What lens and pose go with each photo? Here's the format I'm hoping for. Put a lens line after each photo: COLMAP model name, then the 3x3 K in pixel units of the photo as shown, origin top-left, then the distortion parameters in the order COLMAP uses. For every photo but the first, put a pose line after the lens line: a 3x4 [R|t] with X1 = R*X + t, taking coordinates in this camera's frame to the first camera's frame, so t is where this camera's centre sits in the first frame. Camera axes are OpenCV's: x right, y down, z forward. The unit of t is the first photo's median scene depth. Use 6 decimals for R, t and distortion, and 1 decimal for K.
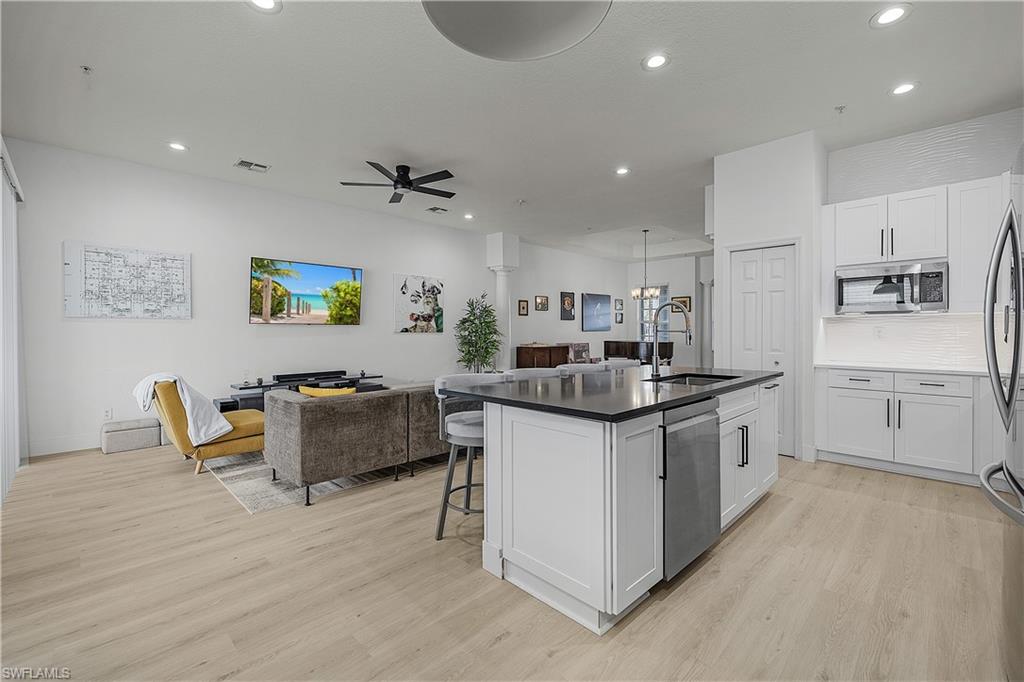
lens RADIAL K [[436.3, 0, 516.2], [0, 436.3, 337.9], [0, 0, 1]] dist [-0.004304, 0.001187]
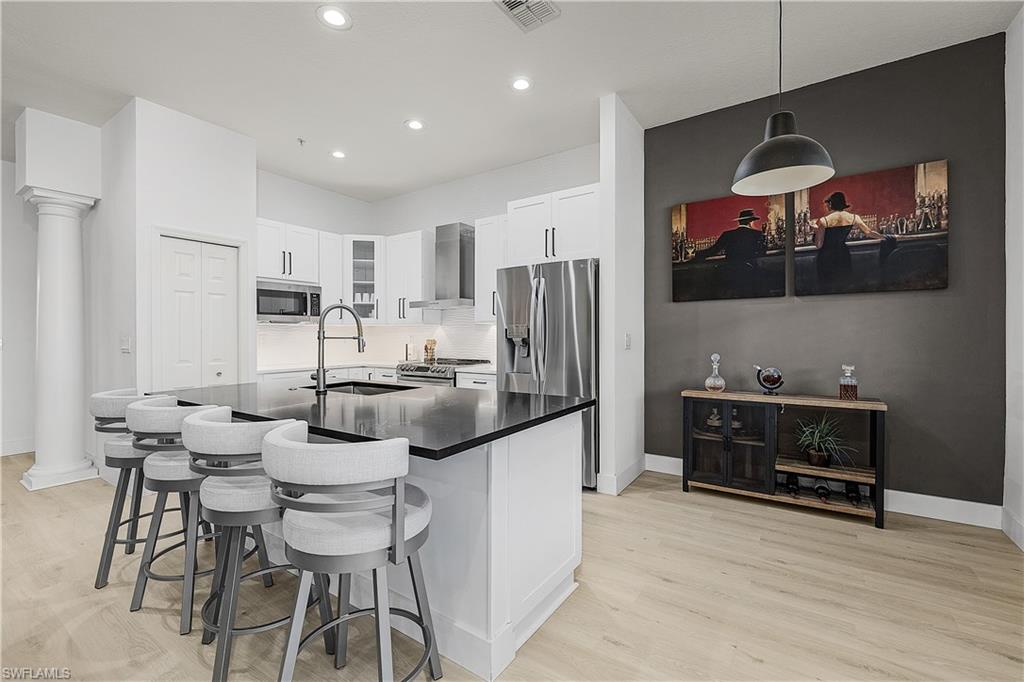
lens RADIAL K [[436.3, 0, 512.9], [0, 436.3, 339.6], [0, 0, 1]] dist [-0.004304, 0.001187]
pose [[-0.183045, -0.003899, 0.983097, -0.450762], [0.021405, 0.999739, 0.007951, -0.008624], [-0.982872, 0.022499, -0.182914, 0.646285]]
